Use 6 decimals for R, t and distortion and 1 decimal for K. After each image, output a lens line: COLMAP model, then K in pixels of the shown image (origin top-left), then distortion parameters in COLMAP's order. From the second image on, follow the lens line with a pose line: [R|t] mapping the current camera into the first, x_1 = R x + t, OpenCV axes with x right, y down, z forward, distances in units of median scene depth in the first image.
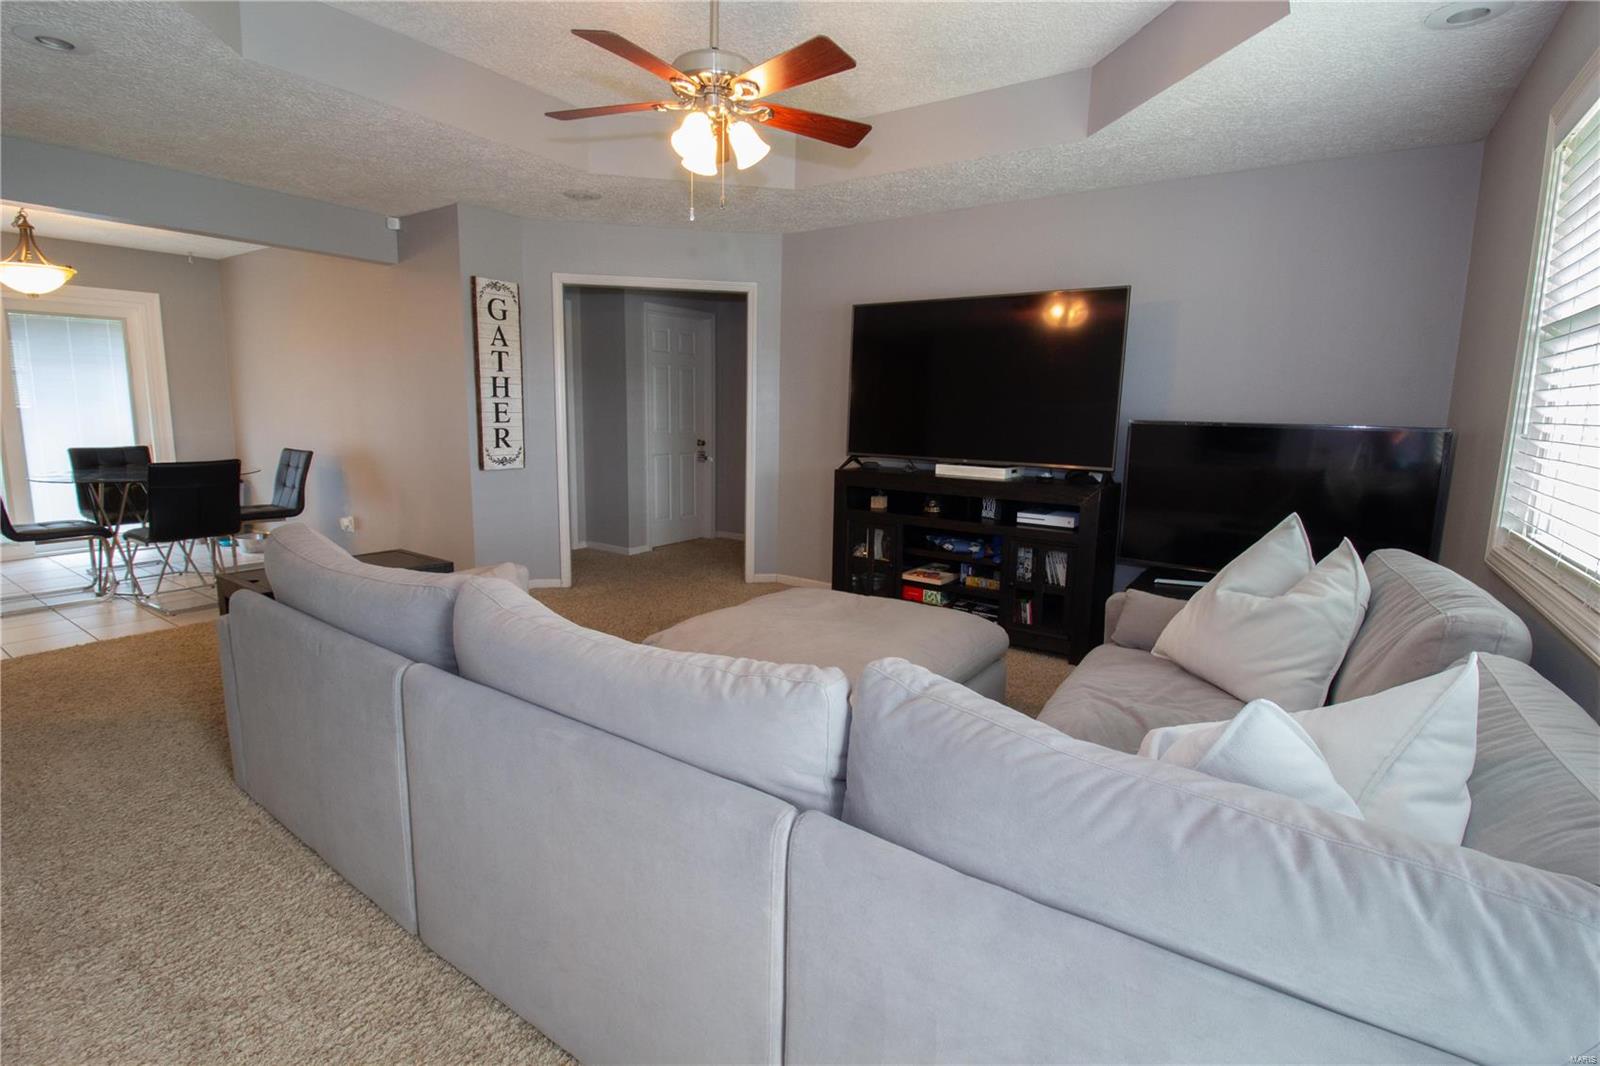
lens RADIAL K [[756.9, 0, 804.0], [0, 756.9, 523.6], [0, 0, 1]] dist [0.006920, -0.017563]
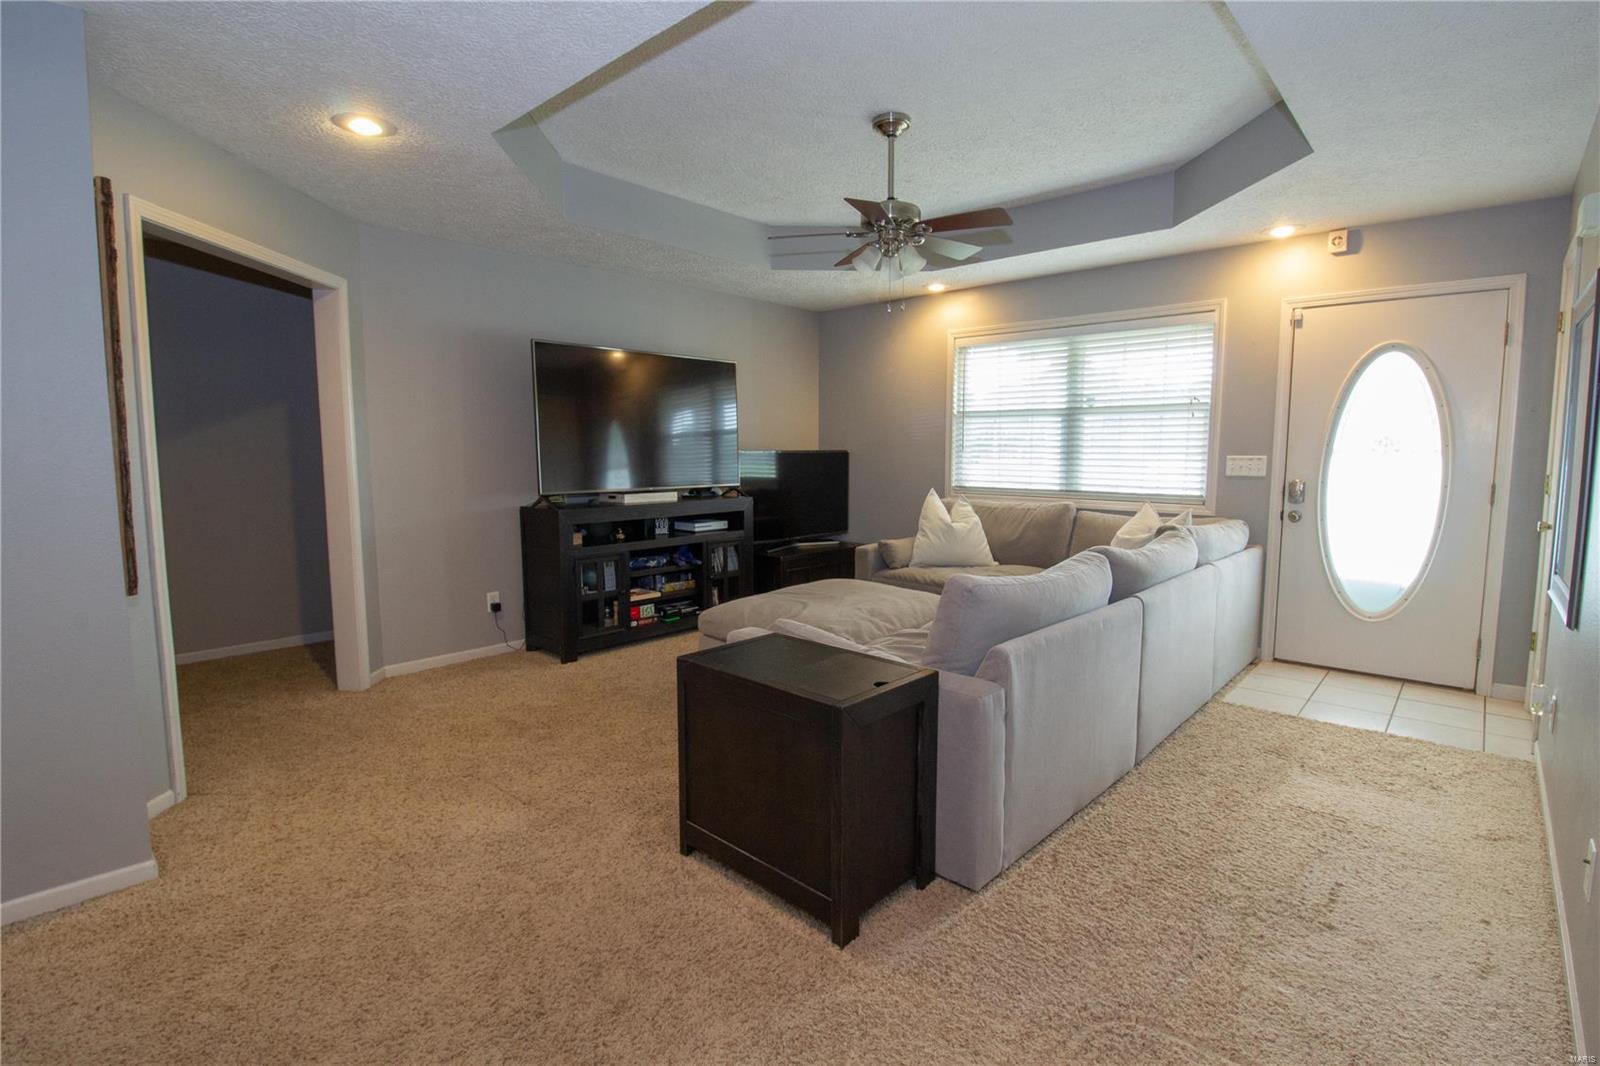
lens RADIAL K [[756.9, 0, 804.0], [0, 756.9, 523.6], [0, 0, 1]] dist [0.006920, -0.017563]
pose [[0.148137, -0.114761, 0.982286, -0.884520], [0.150607, 0.984277, 0.092281, -0.099196], [-0.977432, 0.134269, 0.163092, 0.561415]]
